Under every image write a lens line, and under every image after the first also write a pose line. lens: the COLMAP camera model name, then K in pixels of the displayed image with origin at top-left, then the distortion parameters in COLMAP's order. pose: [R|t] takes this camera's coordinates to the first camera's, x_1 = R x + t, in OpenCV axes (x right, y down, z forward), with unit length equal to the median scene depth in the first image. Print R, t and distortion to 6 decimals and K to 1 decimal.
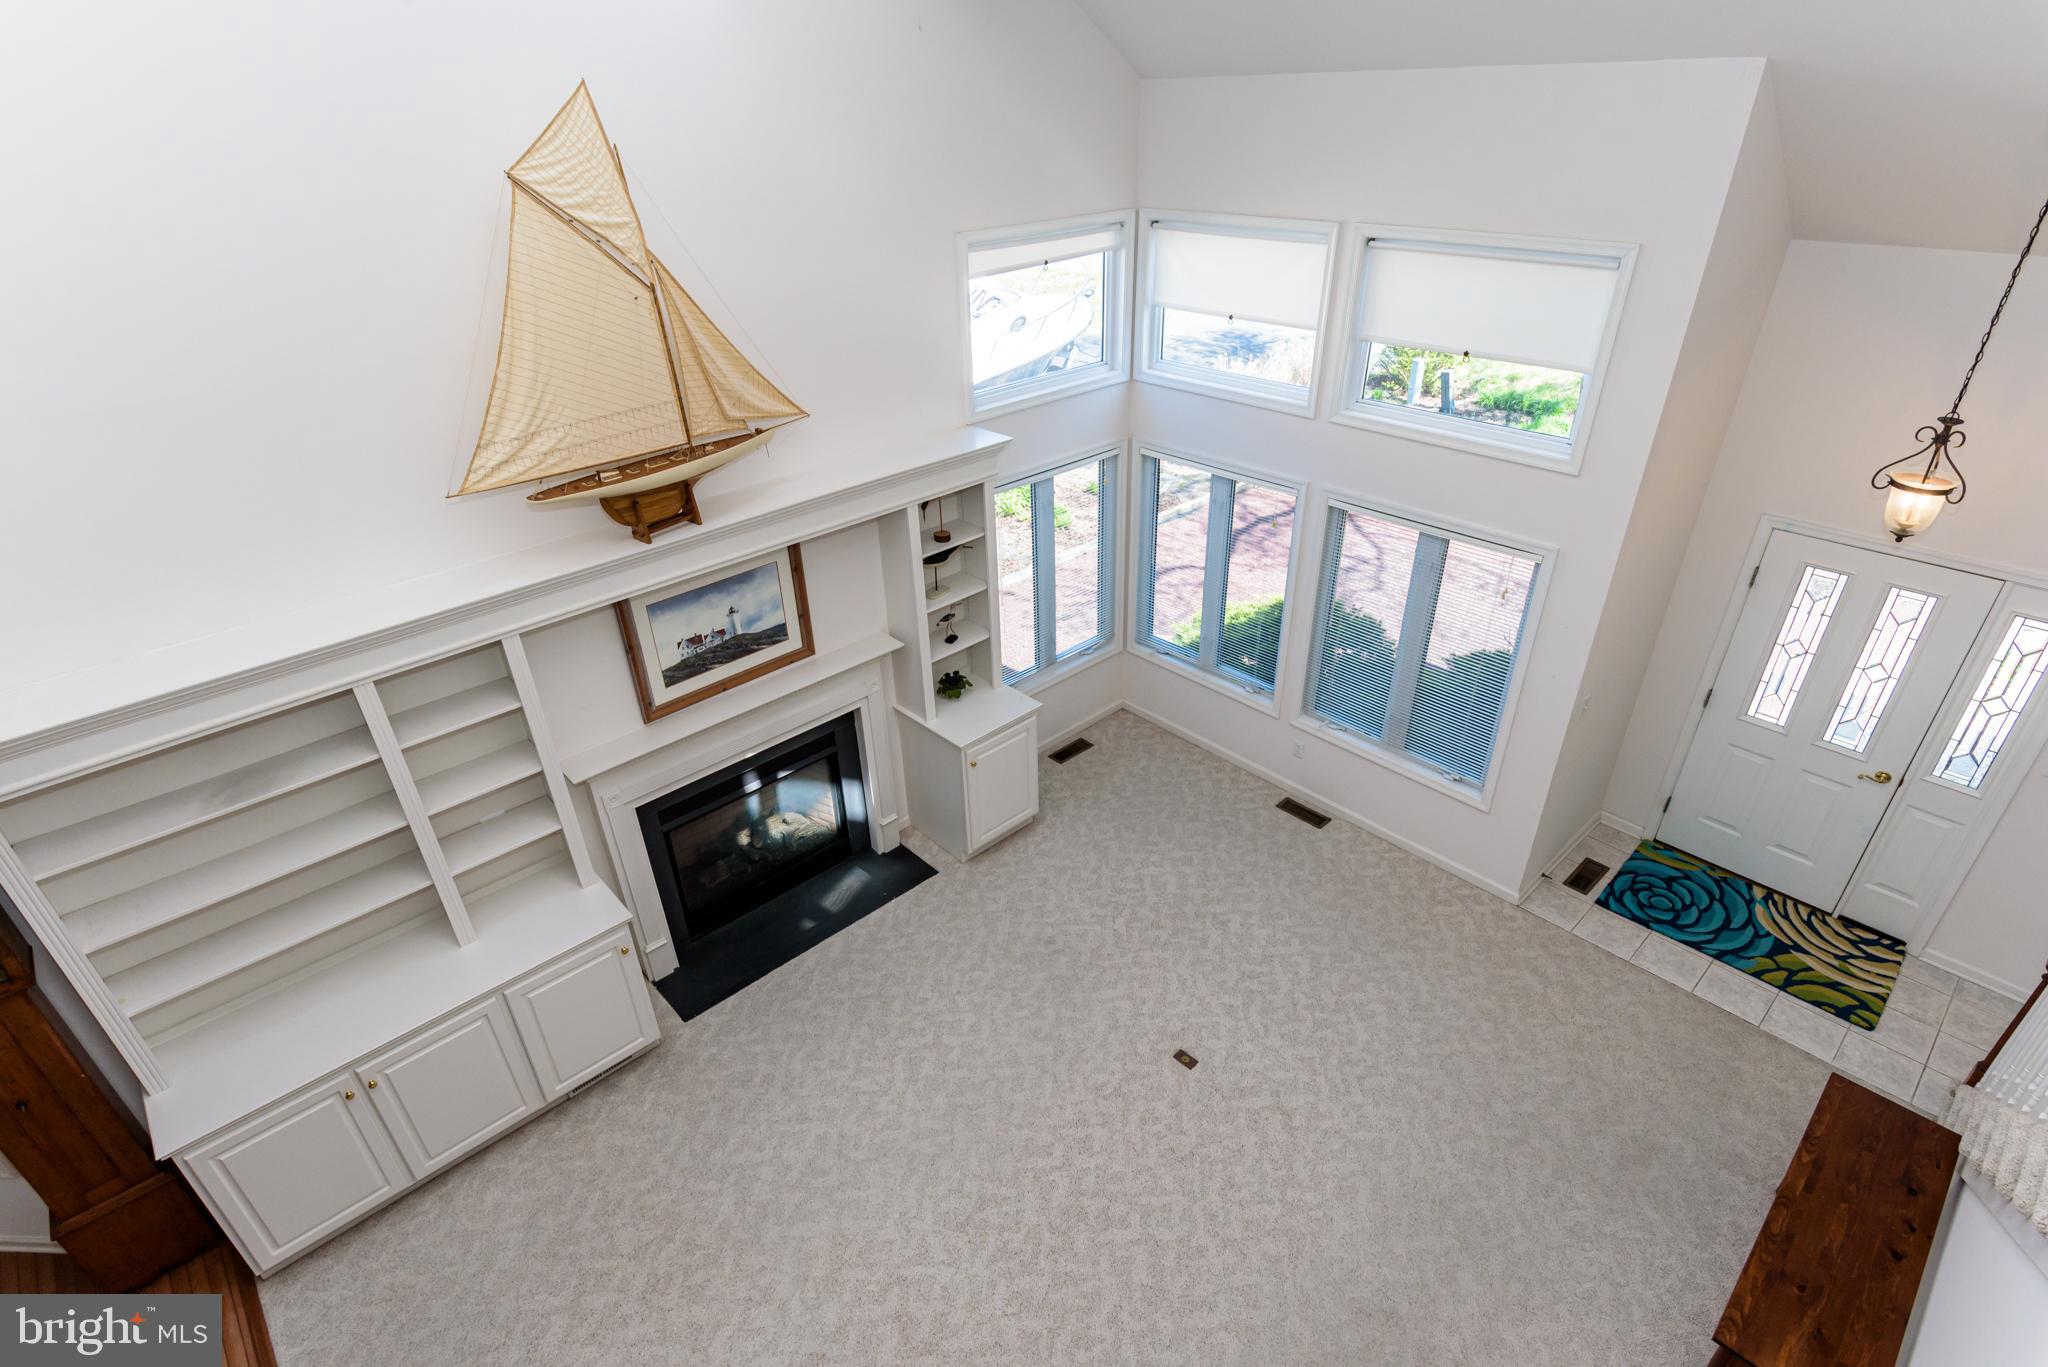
lens RADIAL K [[1028.7, 0, 1030.3], [0, 1028.7, 661.5], [0, 0, 1]] dist [0.003966, -0.001082]
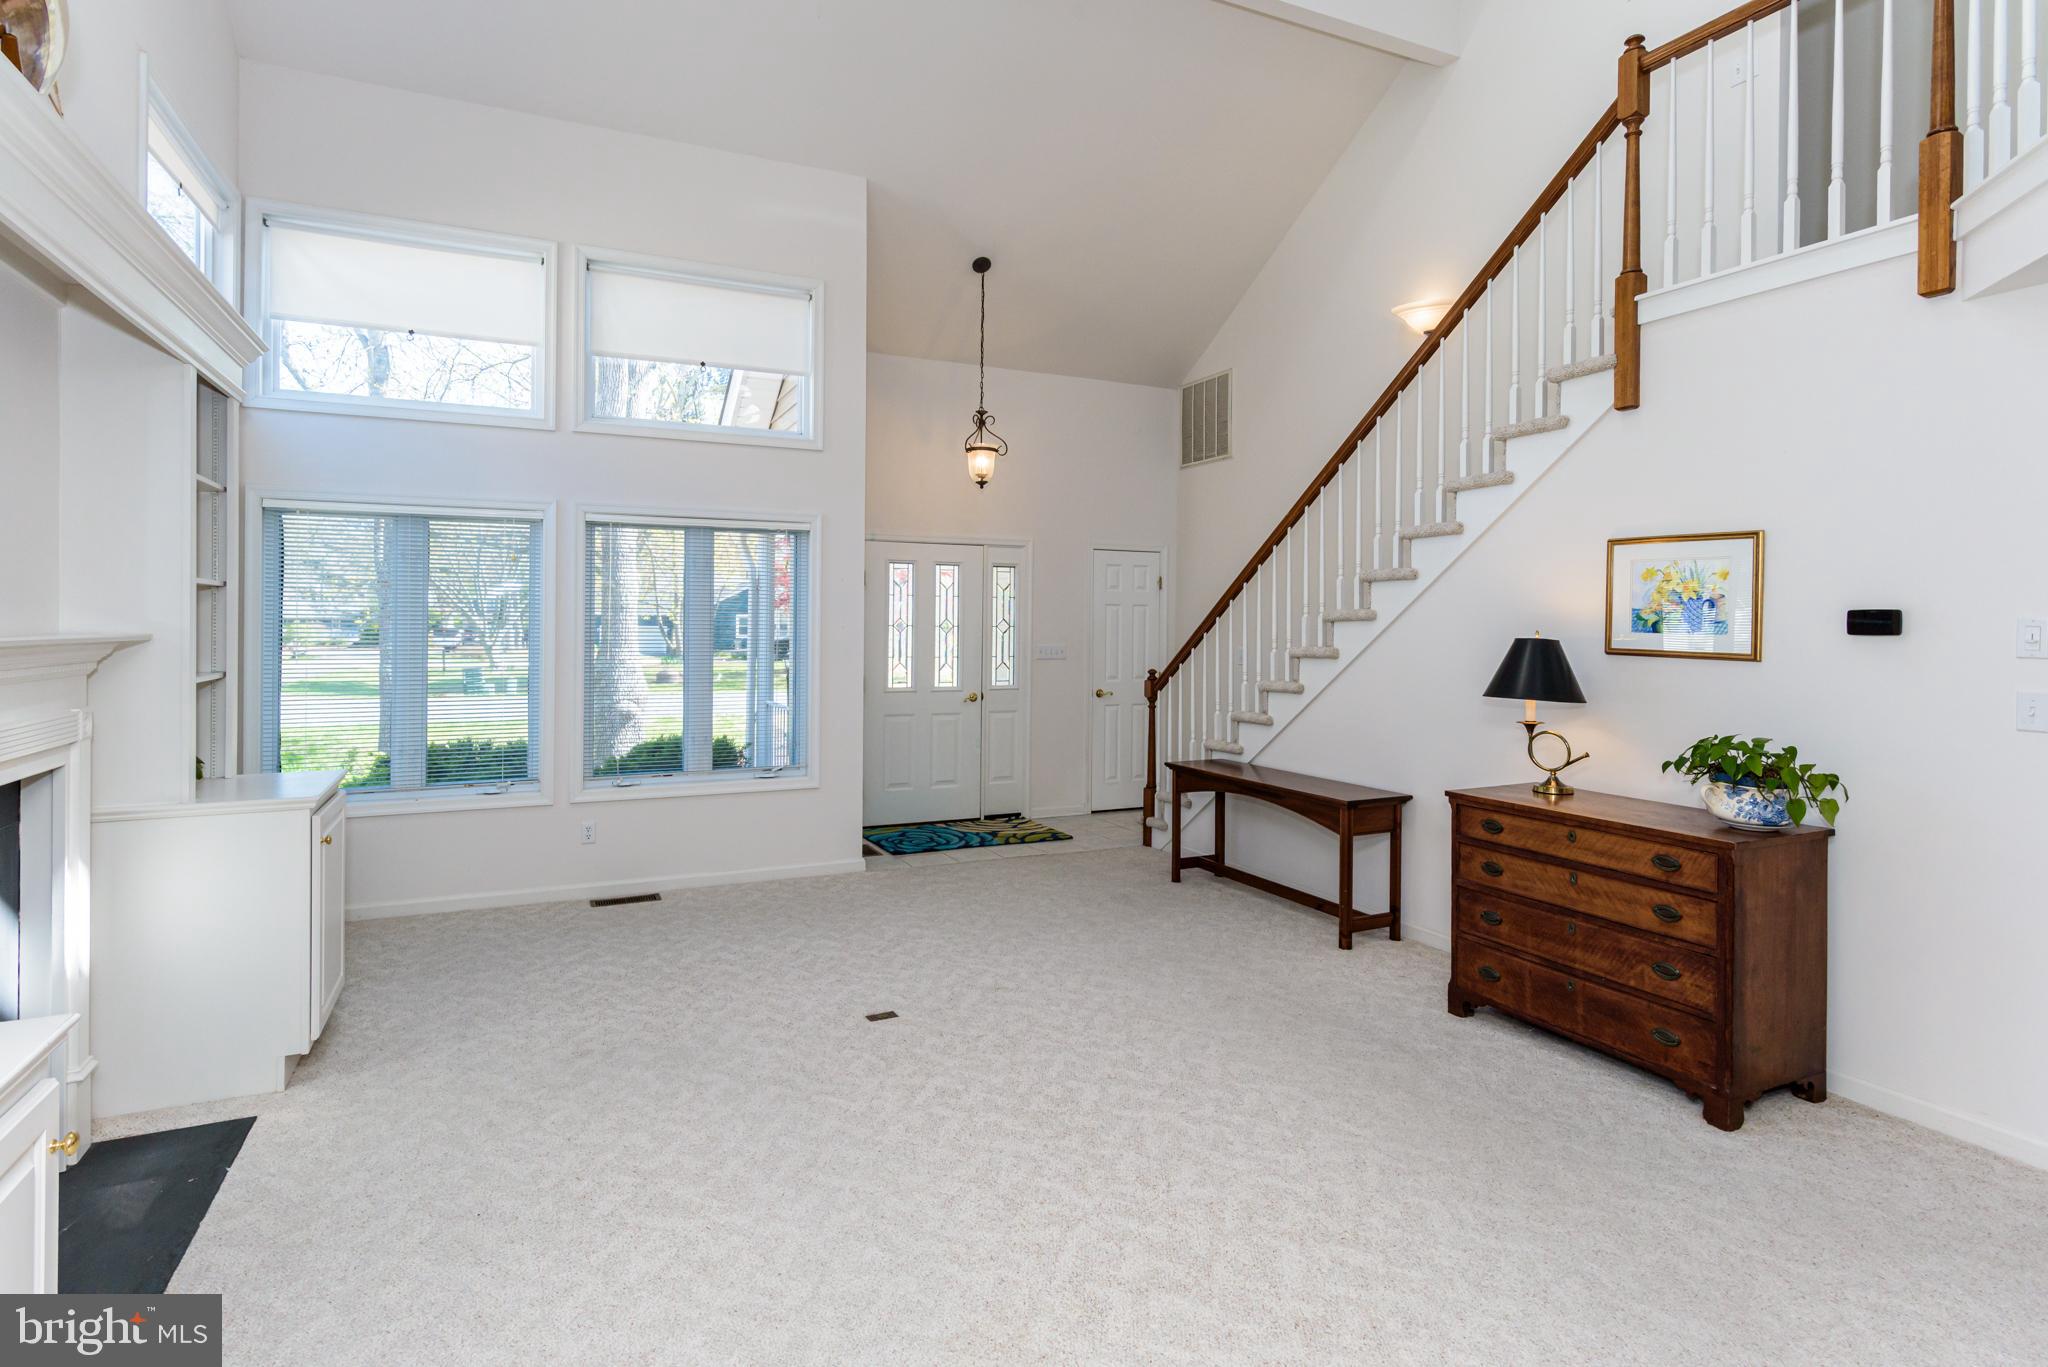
lens RADIAL K [[1028.7, 0, 976.8], [0, 1028.7, 609.4], [0, 0, 1]] dist [0.003966, -0.001082]
pose [[0.325997, 0.043504, 0.944369, -0.534480], [0.452032, 0.870173, -0.196128, 0.292849], [-0.830297, 0.490823, 0.264009, 0.568291]]
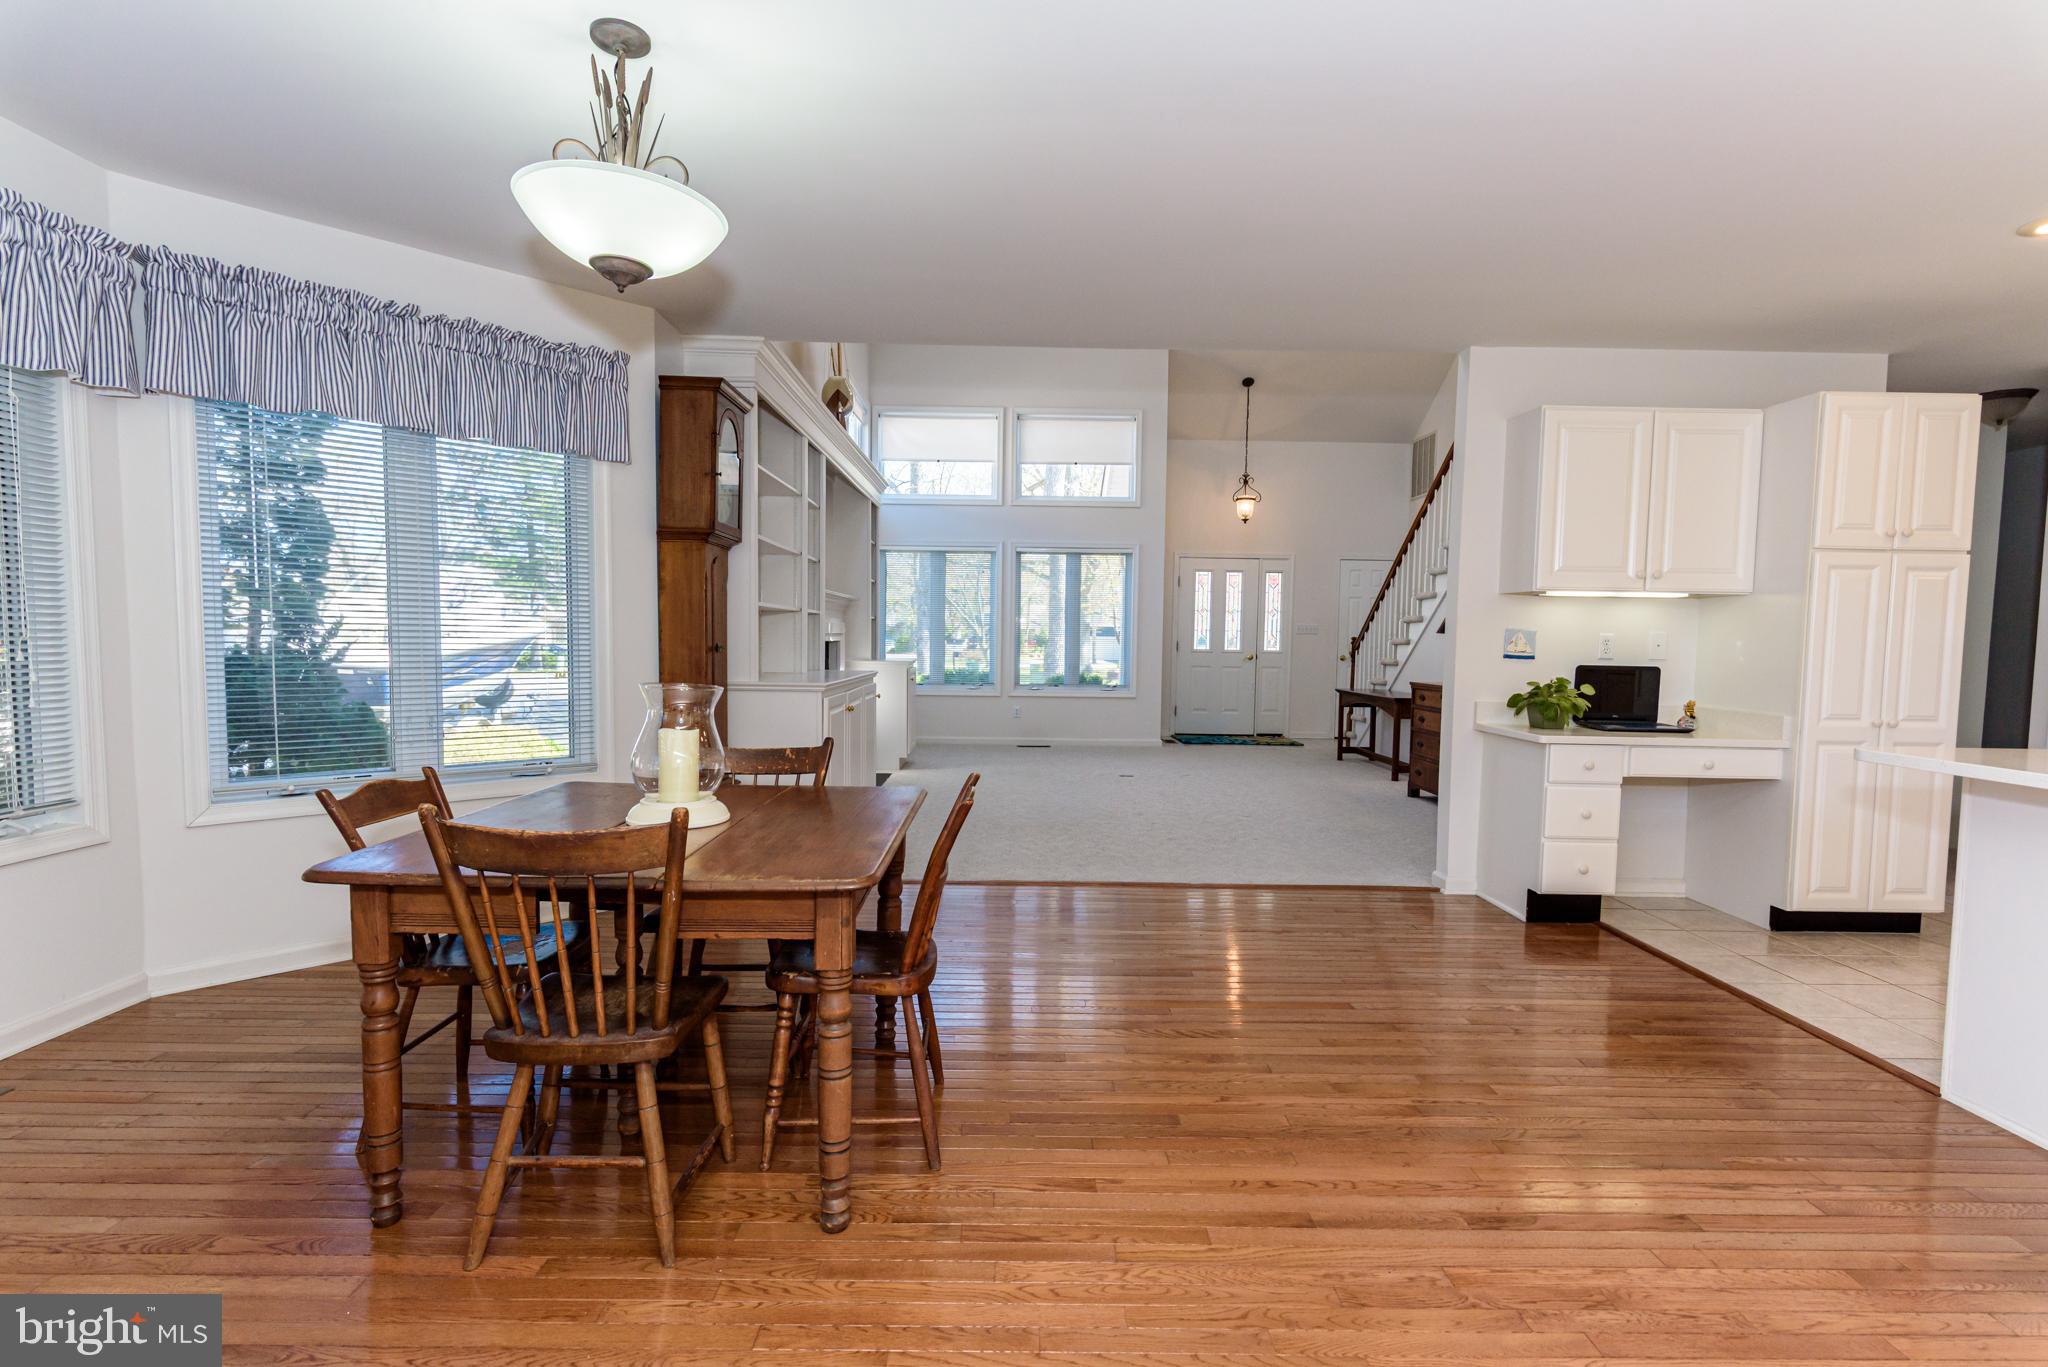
lens RADIAL K [[1028.7, 0, 1042.0], [0, 1028.7, 666.3], [0, 0, 1]] dist [0.003966, -0.001082]
pose [[0.665400, 0.015439, 0.746328, -1.138703], [0.341683, 0.882606, -0.322891, 0.701862], [-0.663699, 0.469860, 0.582010, 0.020159]]
